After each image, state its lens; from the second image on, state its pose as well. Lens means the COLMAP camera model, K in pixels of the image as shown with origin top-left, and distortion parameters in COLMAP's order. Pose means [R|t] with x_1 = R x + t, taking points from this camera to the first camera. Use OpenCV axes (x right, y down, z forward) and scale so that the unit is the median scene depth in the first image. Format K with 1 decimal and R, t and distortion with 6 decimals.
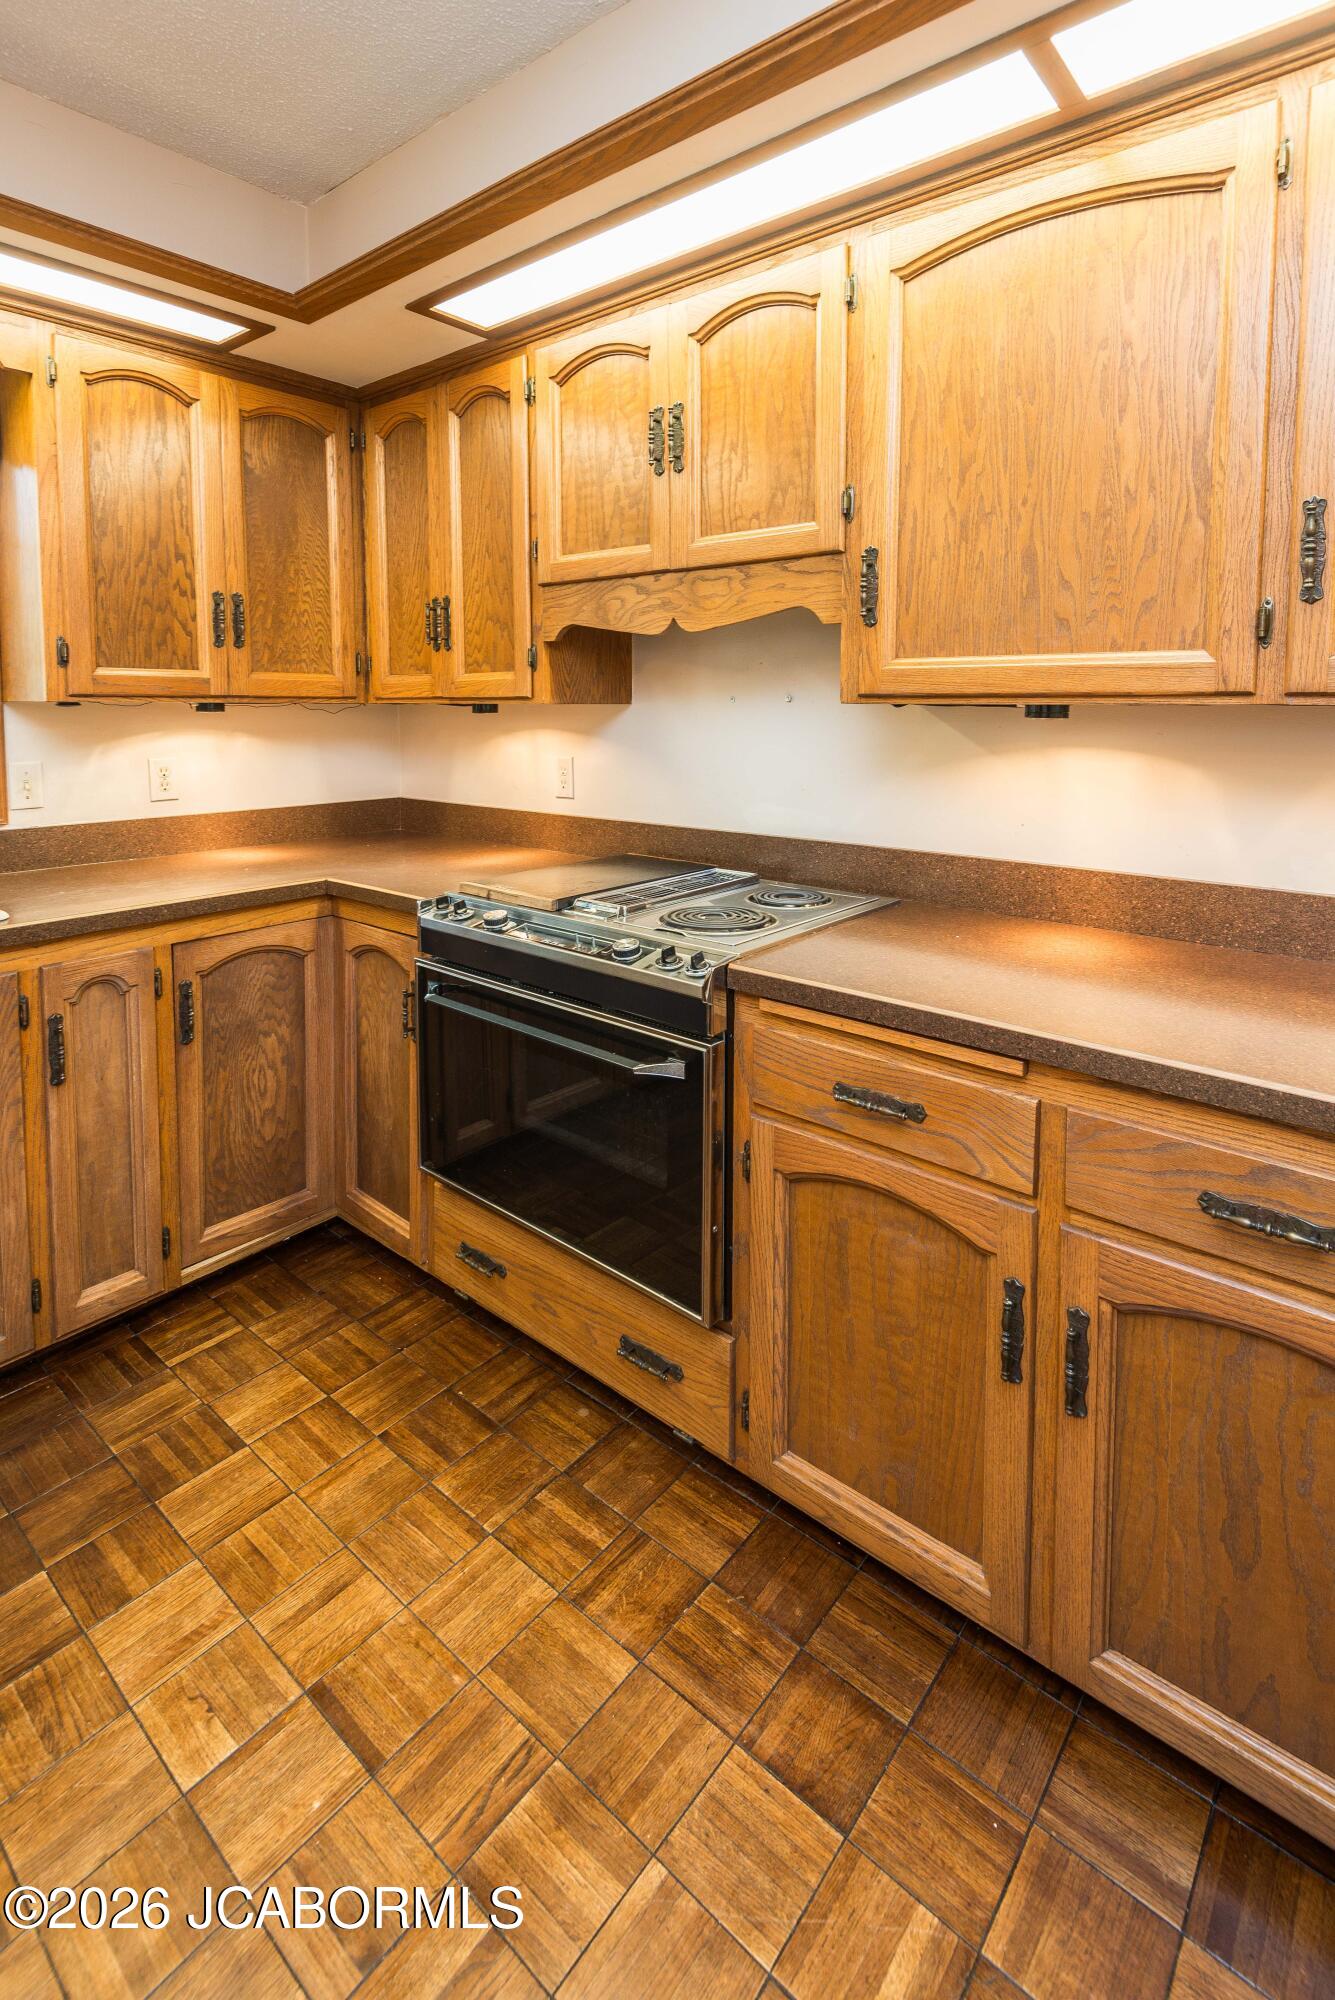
lens RADIAL K [[943.5, 0, 715.4], [0, 943.5, 771.4], [0, 0, 1]] dist [0.011799, -0.007106]
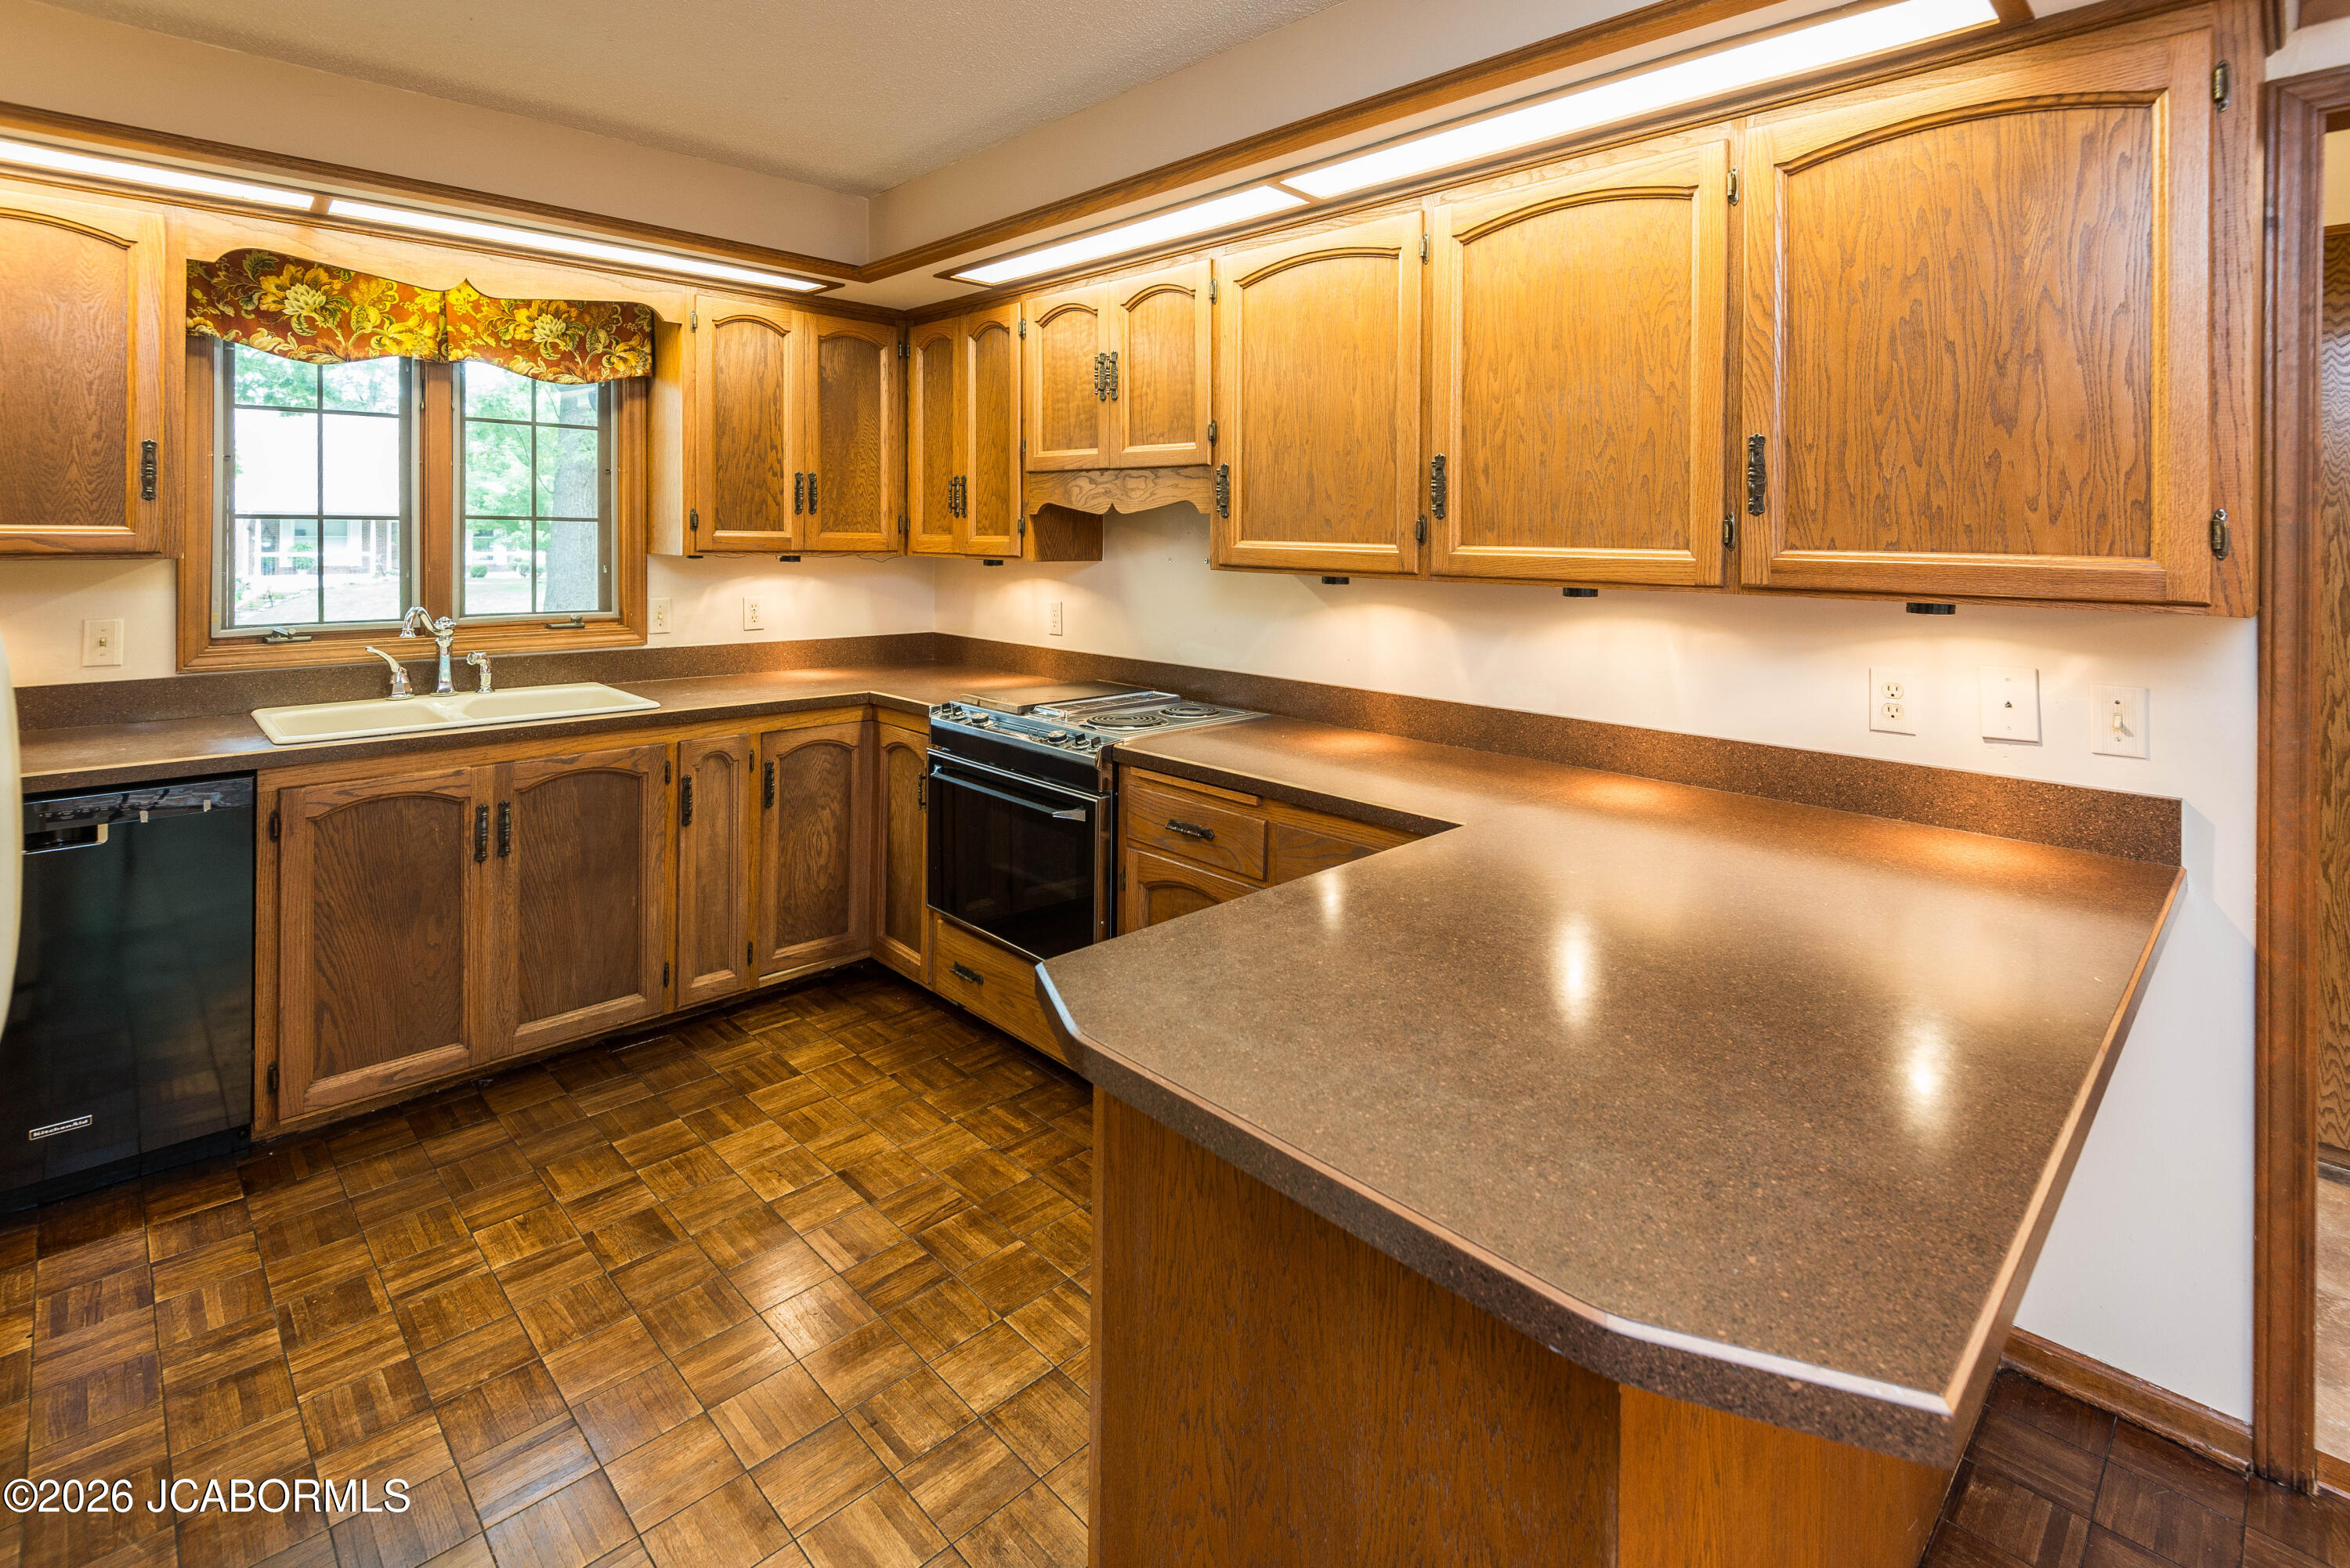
lens RADIAL K [[1078.0, 0, 1137.3], [0, 1078.0, 577.0], [0, 0, 1]] dist [0.000710, -0.000921]
pose [[0.986323, 0.015235, -0.164120, 0.243222], [-0.021018, 0.999216, -0.033562, -0.003766], [0.163480, 0.036552, 0.985869, -0.514834]]
